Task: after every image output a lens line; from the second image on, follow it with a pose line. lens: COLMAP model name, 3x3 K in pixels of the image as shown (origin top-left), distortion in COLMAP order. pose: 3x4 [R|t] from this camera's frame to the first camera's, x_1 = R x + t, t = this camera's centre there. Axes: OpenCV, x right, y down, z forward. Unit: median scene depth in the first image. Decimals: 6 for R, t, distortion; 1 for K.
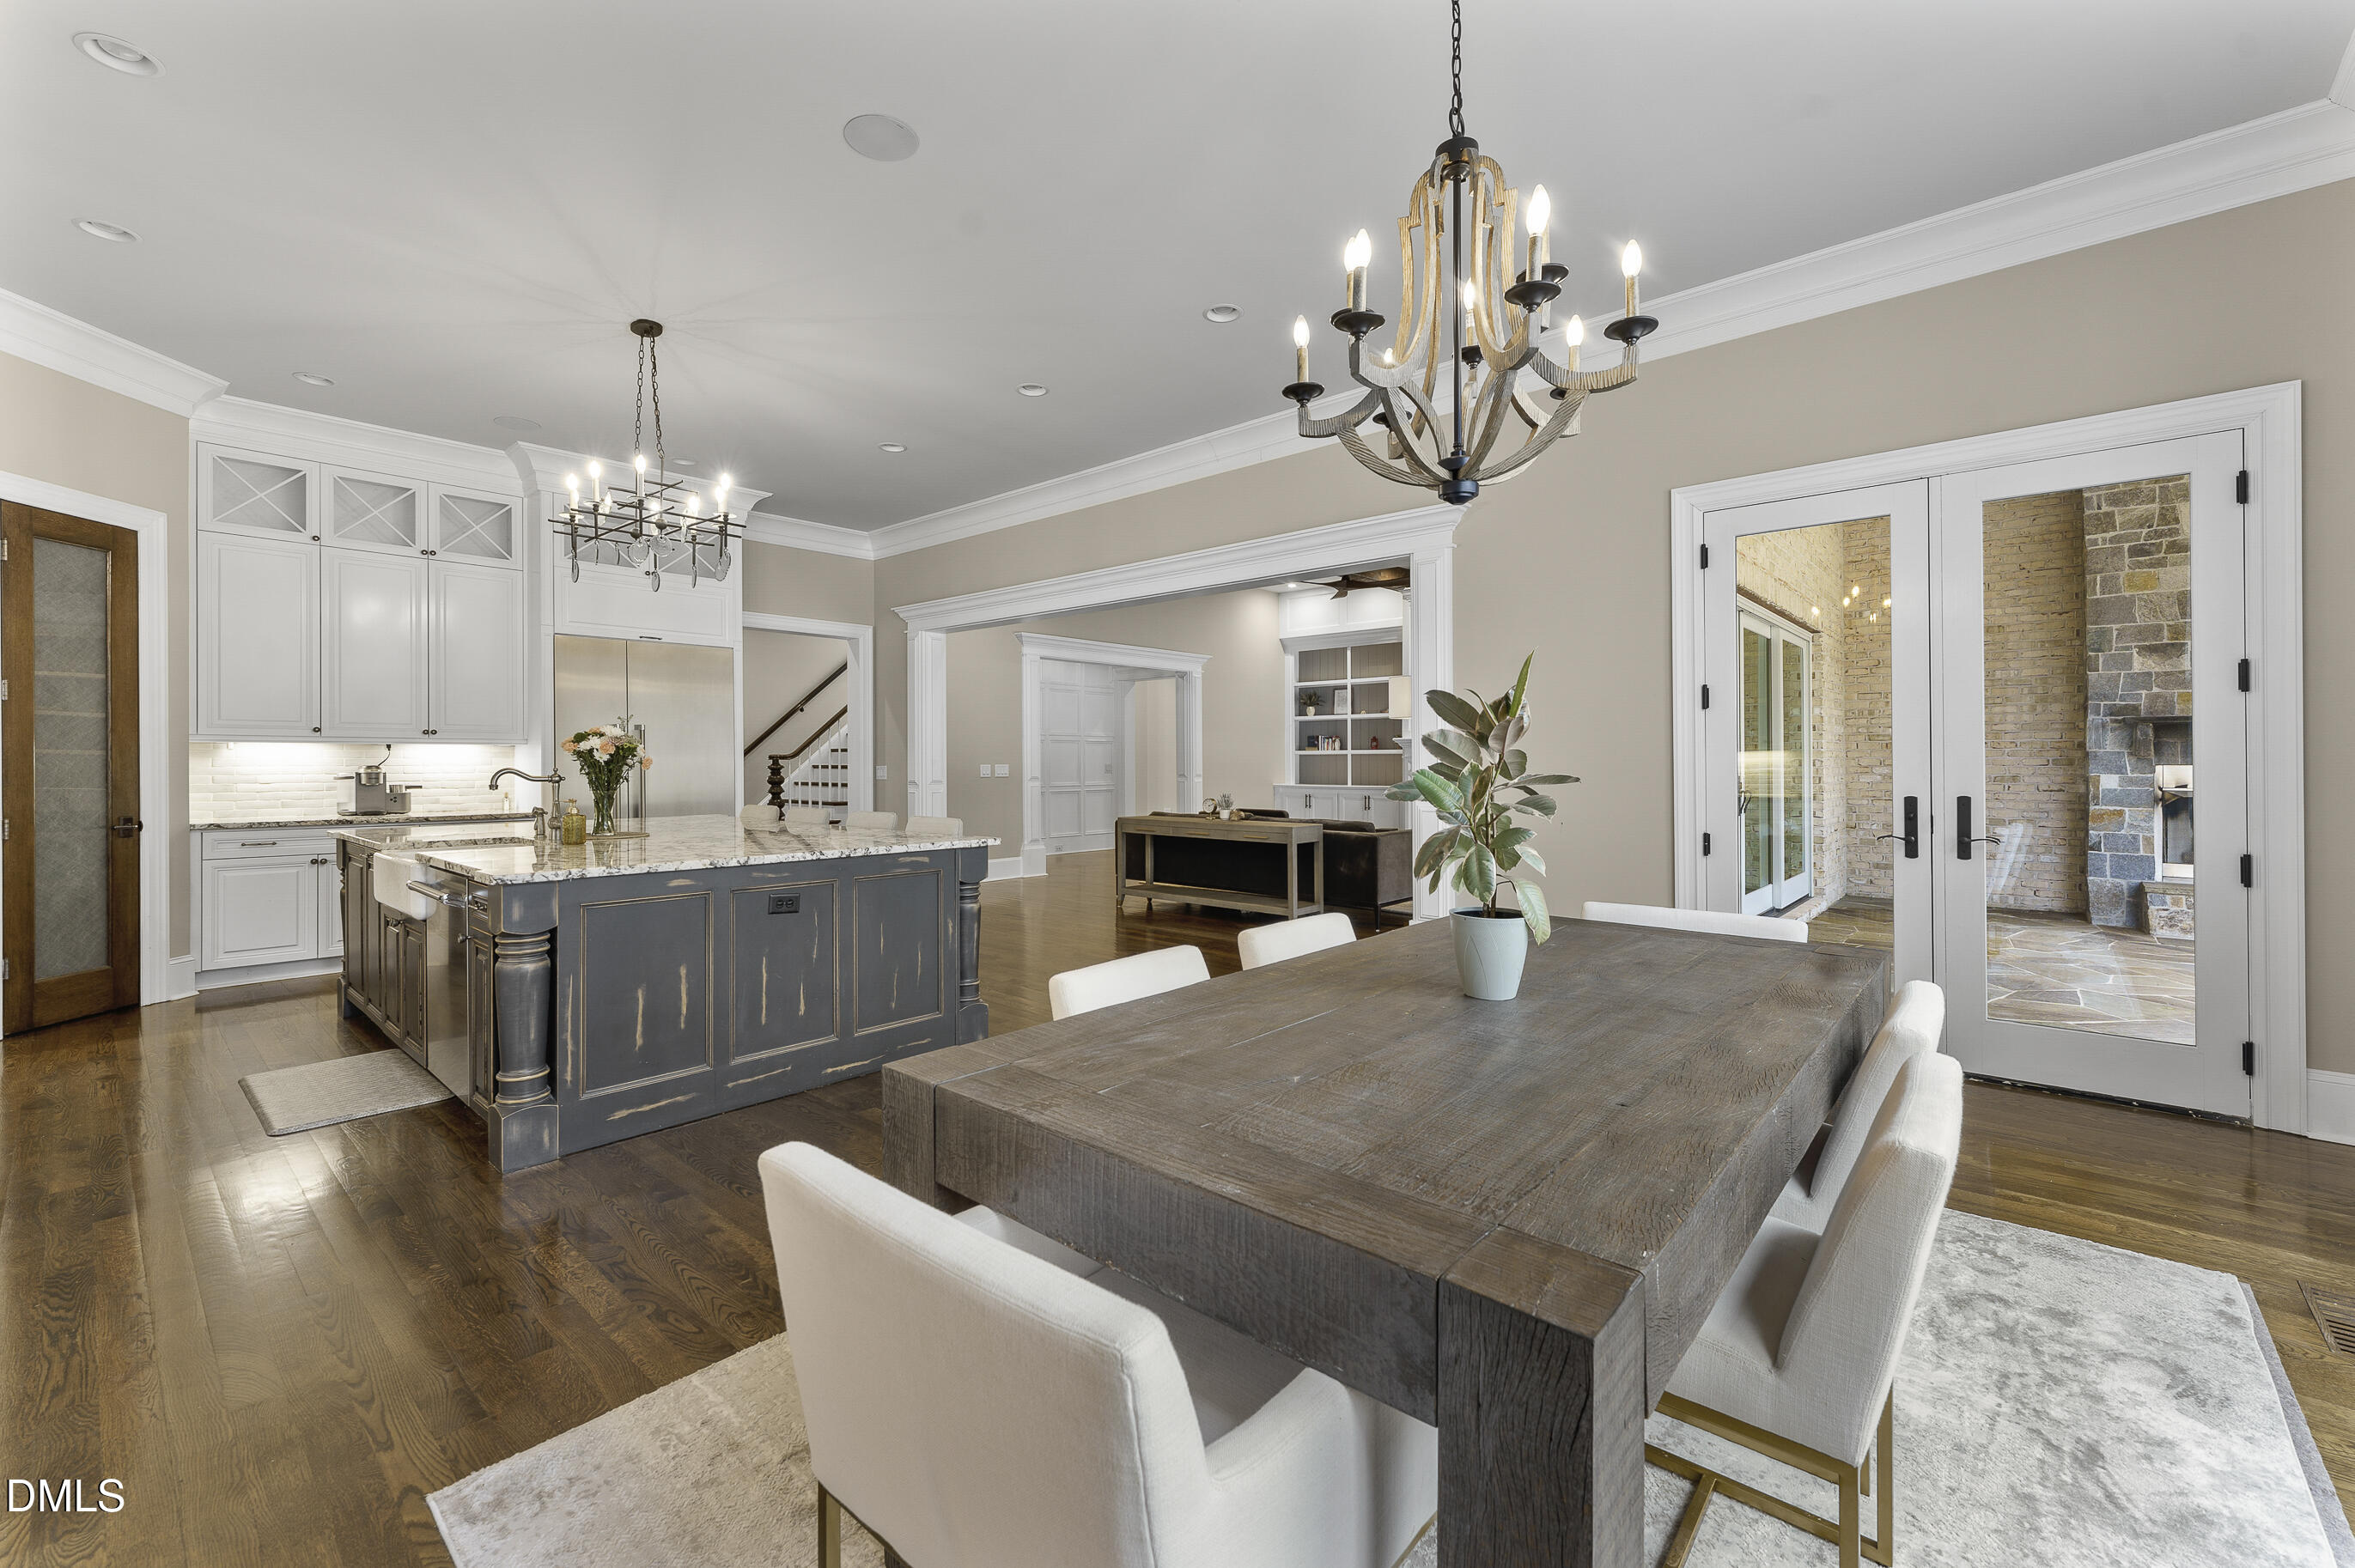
lens RADIAL K [[989.4, 0, 1184.9], [0, 989.4, 767.7], [0, 0, 1]] dist [-0.001300, 0.000141]
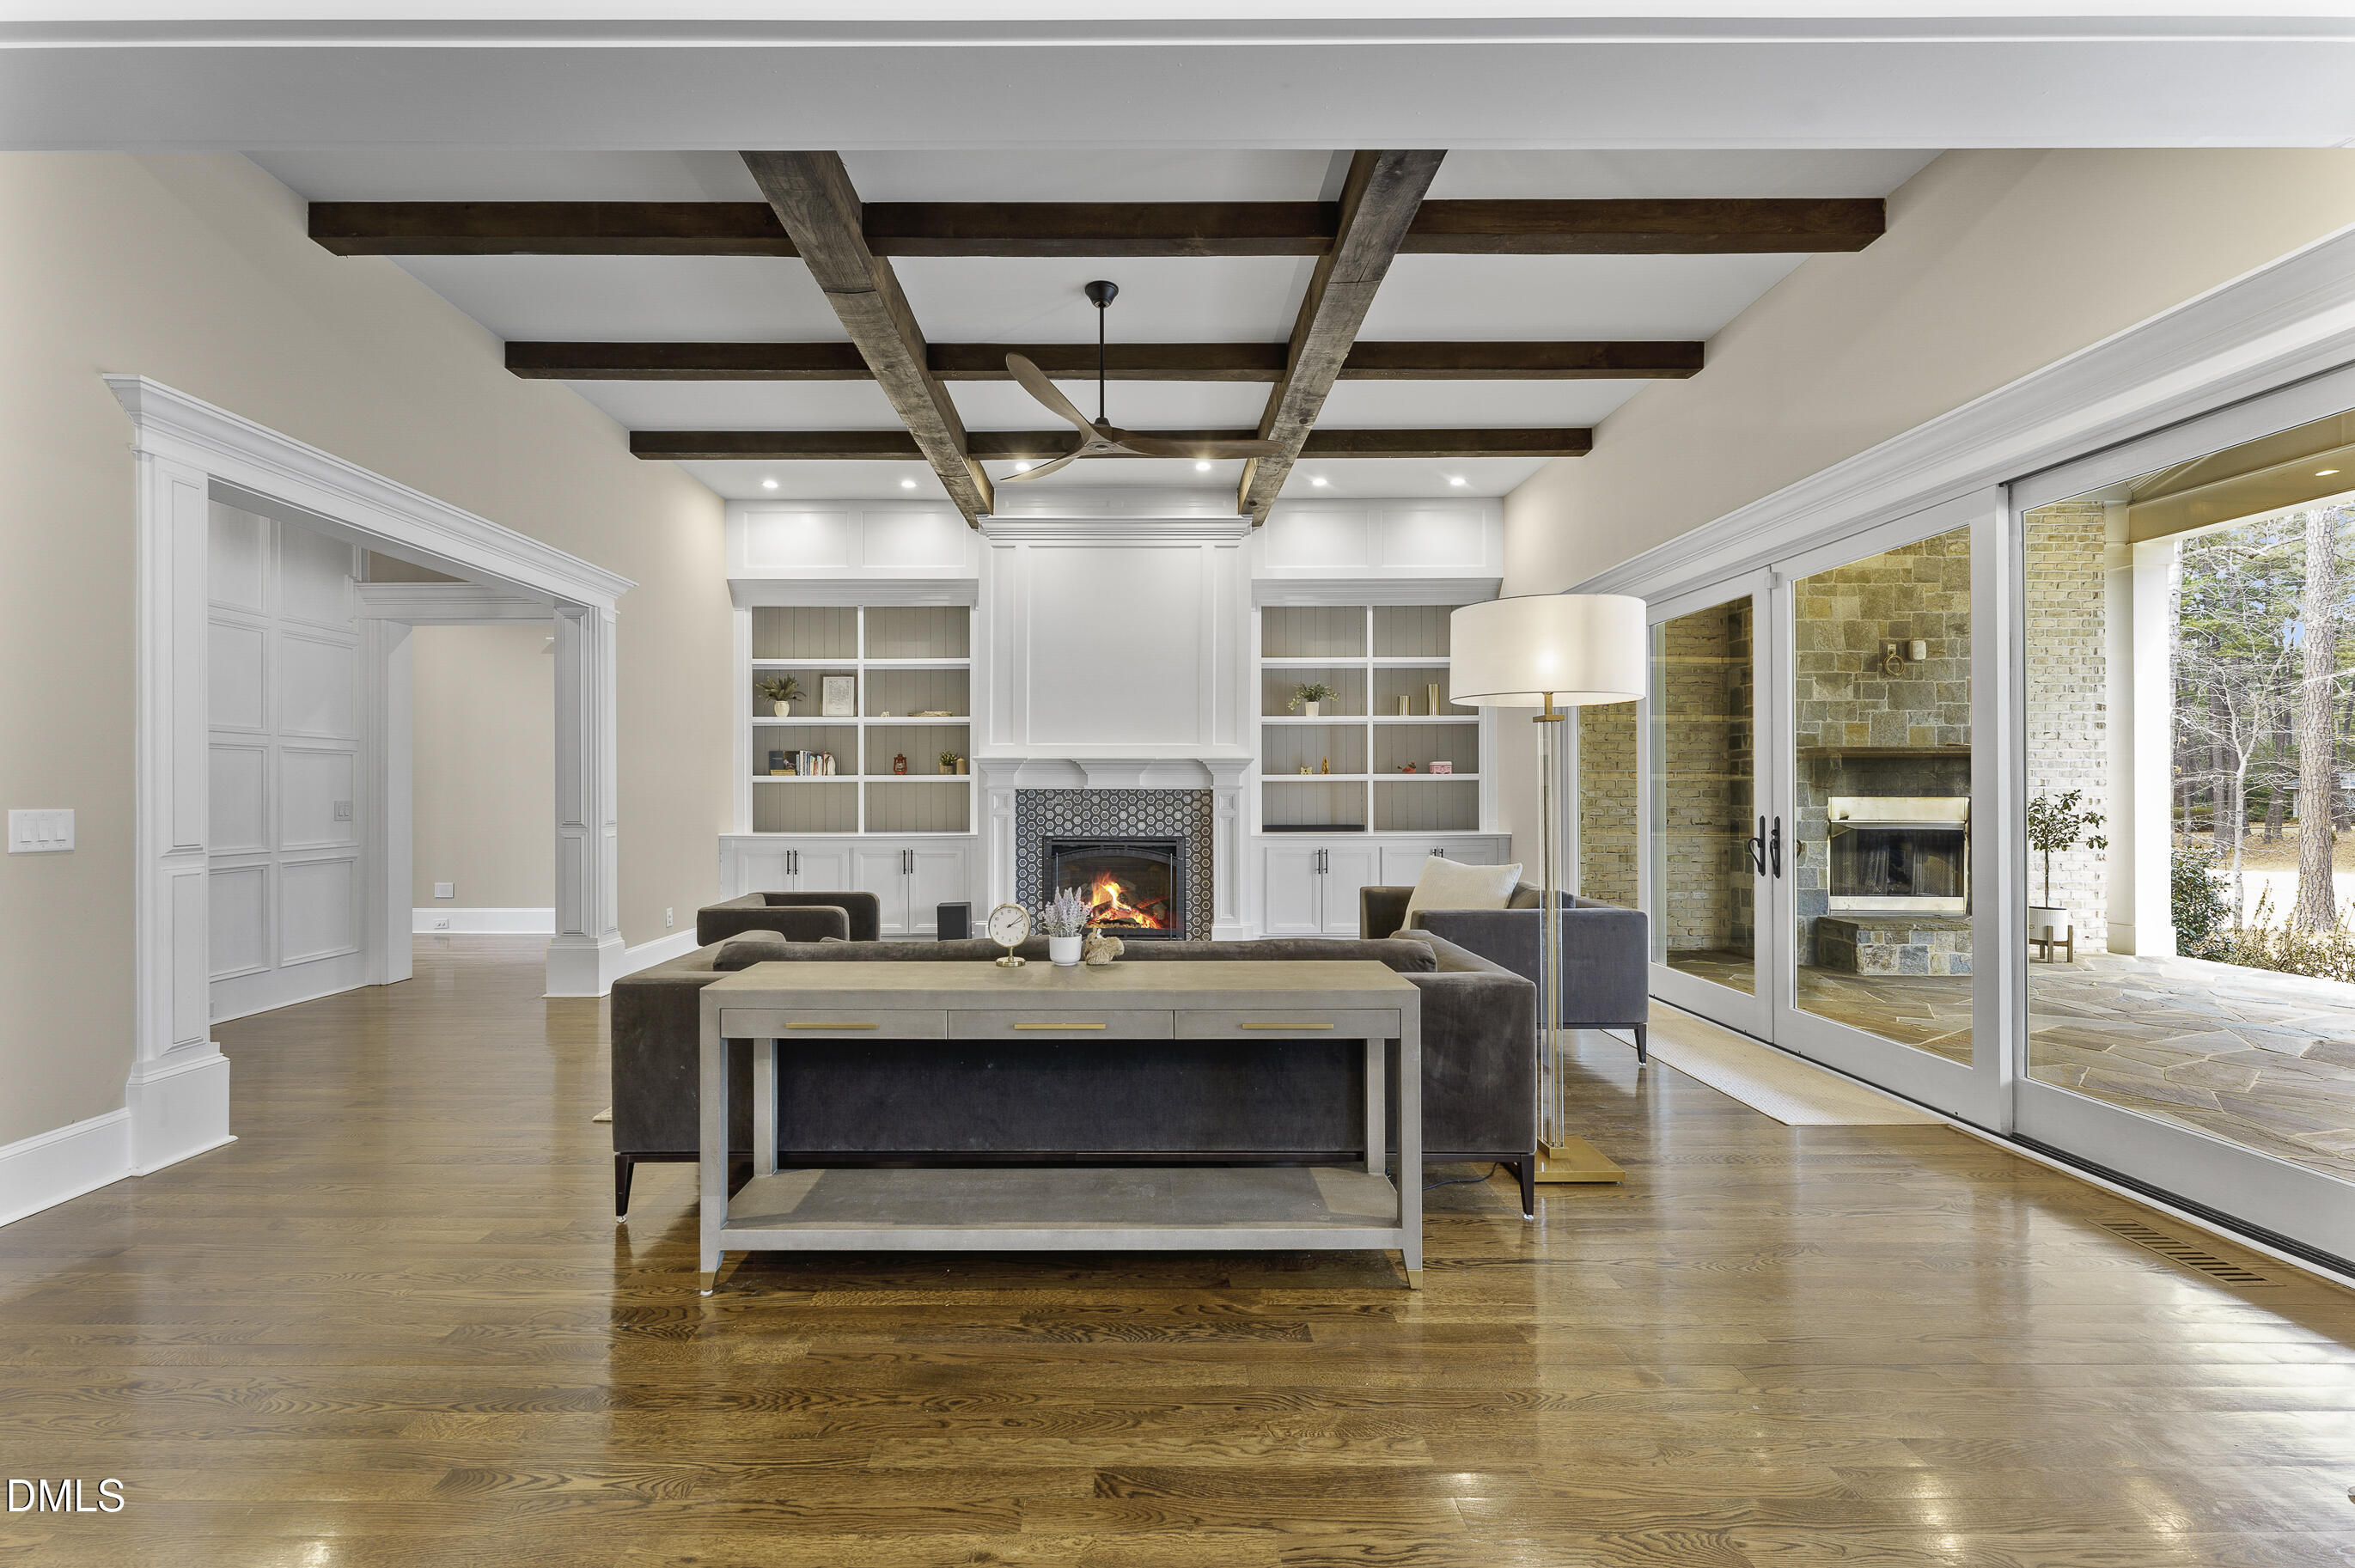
lens RADIAL K [[989.4, 0, 1167.1], [0, 989.4, 783.7], [0, 0, 1]] dist [-0.001300, 0.000141]
pose [[0.748240, 0.004909, 0.663410, -0.096737], [0.004898, 0.999904, -0.012923, -0.003789], [-0.663410, 0.012919, 0.748144, 0.419780]]
